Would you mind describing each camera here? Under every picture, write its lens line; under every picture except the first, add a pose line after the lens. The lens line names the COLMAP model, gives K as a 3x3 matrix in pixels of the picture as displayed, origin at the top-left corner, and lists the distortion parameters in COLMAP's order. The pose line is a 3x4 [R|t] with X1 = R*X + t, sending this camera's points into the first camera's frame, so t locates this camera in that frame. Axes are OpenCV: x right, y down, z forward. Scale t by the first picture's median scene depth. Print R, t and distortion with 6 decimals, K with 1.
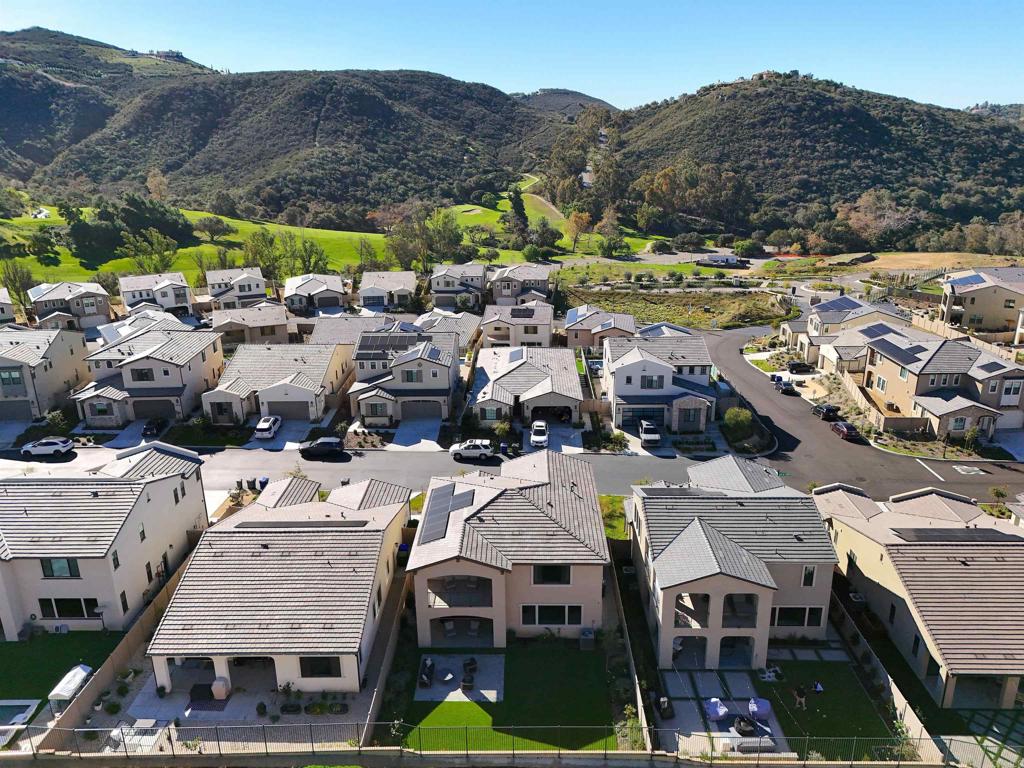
lens RADIAL K [[758.2, 0, 519.8], [0, 758.2, 380.3], [0, 0, 1]] dist [0.085513, -0.084729]
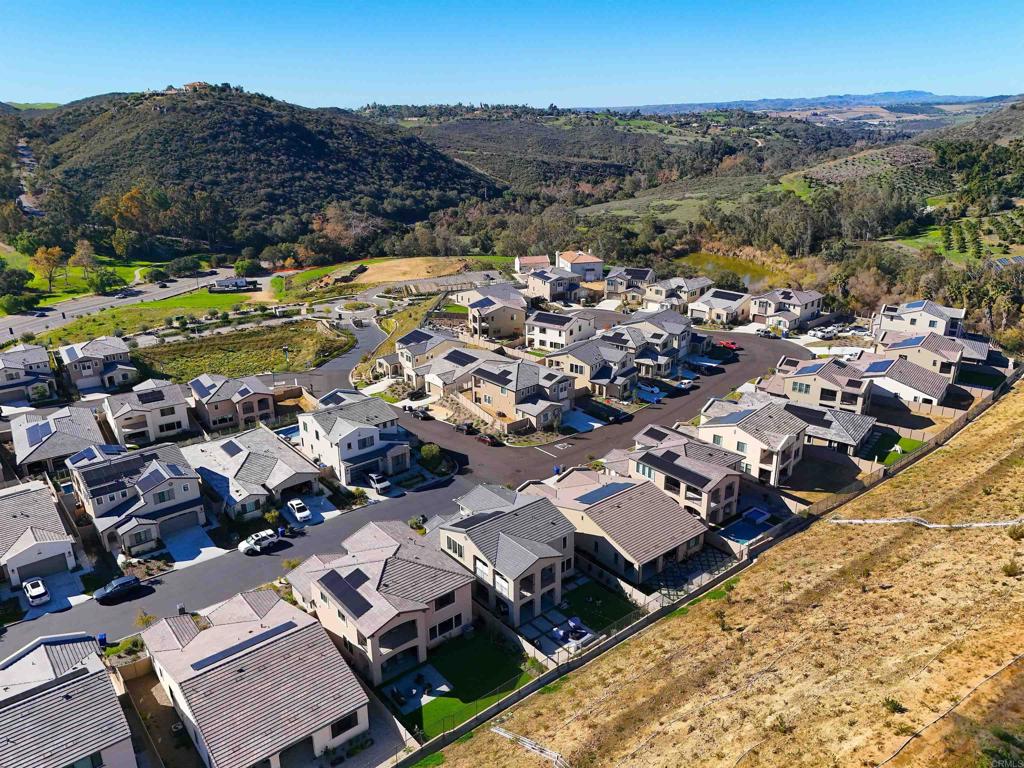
lens RADIAL K [[758.2, 0, 519.8], [0, 758.2, 380.3], [0, 0, 1]] dist [0.085513, -0.084729]
pose [[0.760543, -0.213754, 0.613093, -0.090375], [0.203364, 0.975166, 0.087717, -0.036714], [-0.616618, 0.057968, 0.785126, -0.041994]]
